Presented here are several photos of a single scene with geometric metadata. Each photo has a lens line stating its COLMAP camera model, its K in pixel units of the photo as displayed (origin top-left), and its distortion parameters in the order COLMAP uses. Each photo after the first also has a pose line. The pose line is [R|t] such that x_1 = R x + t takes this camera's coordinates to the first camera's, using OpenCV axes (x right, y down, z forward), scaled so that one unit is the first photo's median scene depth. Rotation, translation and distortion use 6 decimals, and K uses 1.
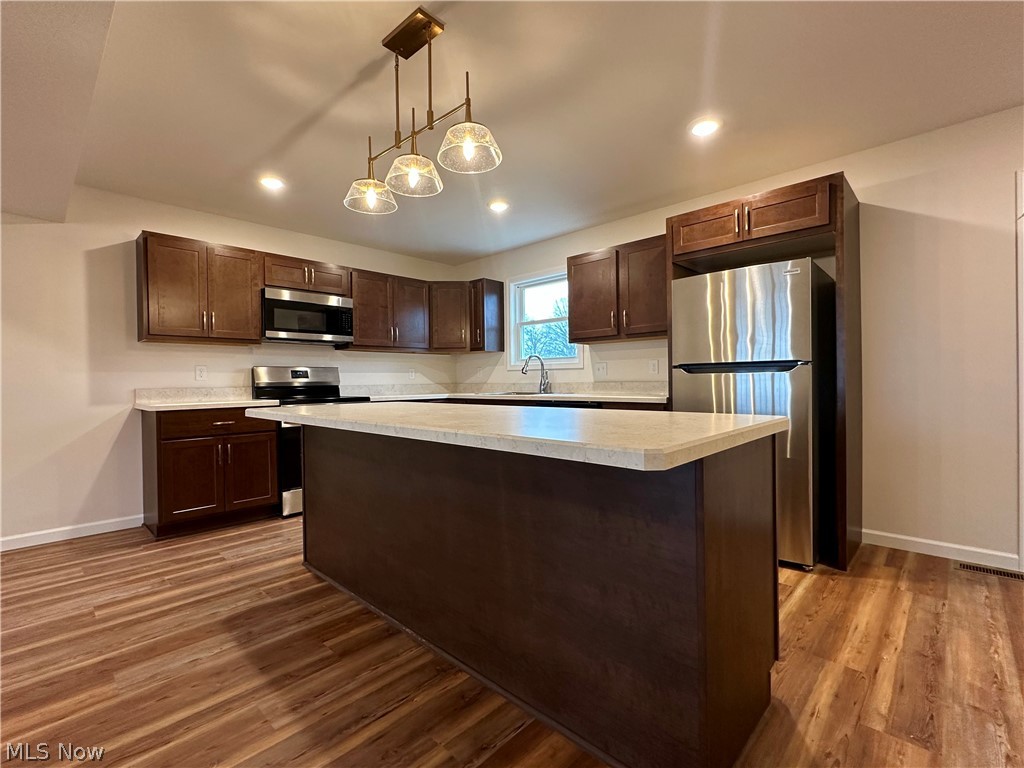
lens RADIAL K [[461.7, 0, 512.0], [0, 461.7, 384.0], [0, 0, 1]] dist [-0.000234, -0.000038]
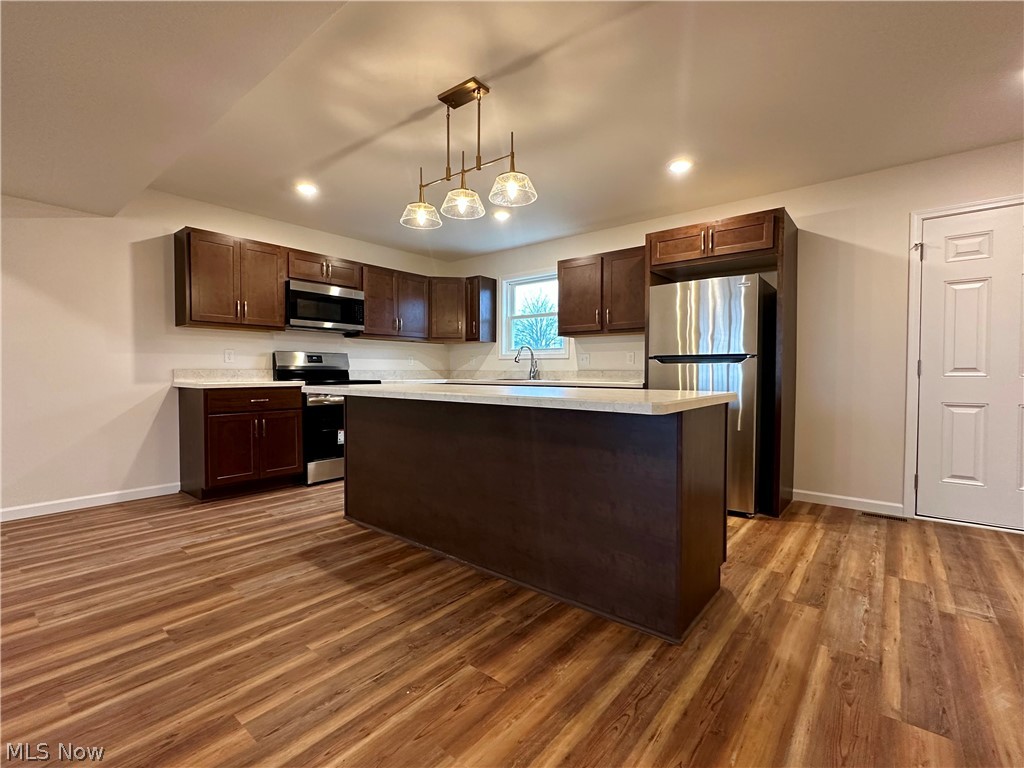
lens RADIAL K [[461.7, 0, 512.0], [0, 461.7, 384.0], [0, 0, 1]] dist [-0.000234, -0.000038]
pose [[0.997090, 0.013794, 0.074981, -0.116400], [-0.015291, 0.999694, 0.019427, 0.016037], [-0.074690, -0.020517, 0.996996, -0.213974]]
